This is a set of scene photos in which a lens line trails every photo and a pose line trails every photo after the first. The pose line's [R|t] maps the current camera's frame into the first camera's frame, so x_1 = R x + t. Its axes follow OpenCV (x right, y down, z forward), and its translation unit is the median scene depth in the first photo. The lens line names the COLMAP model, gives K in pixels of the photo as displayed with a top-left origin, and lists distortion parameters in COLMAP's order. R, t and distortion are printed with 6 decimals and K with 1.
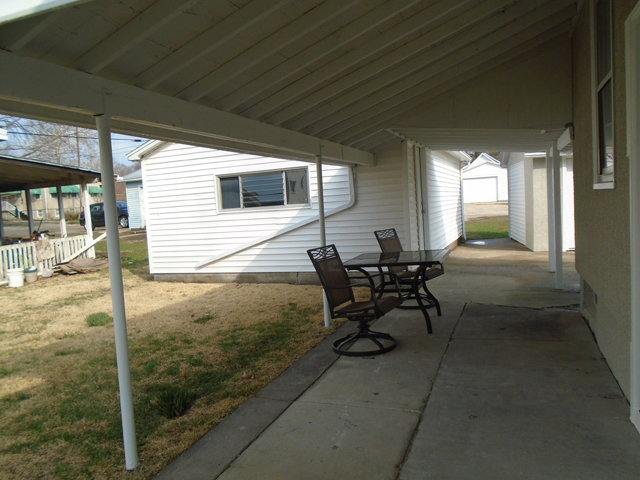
lens RADIAL K [[494.1, 0, 318.1], [0, 494.1, 239.3], [0, 0, 1]] dist [-0.002290, -0.000748]
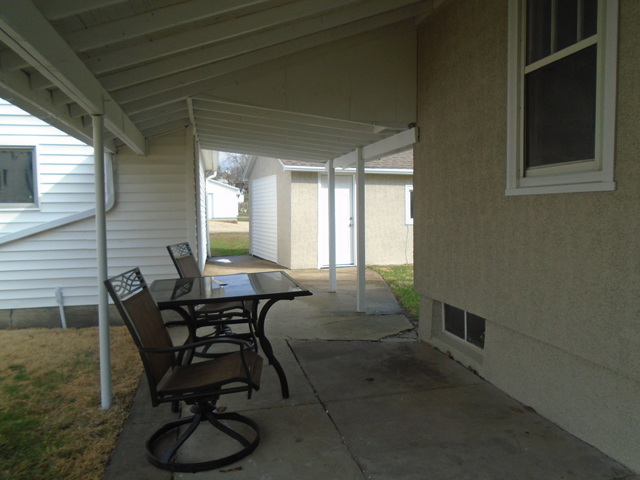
lens RADIAL K [[494.1, 0, 318.1], [0, 494.1, 239.3], [0, 0, 1]] dist [-0.002290, -0.000748]
pose [[0.830532, 0.016086, 0.556738, -0.091001], [0.003055, 0.999436, -0.033435, -0.002317], [-0.556962, 0.029470, 0.830015, 0.321916]]
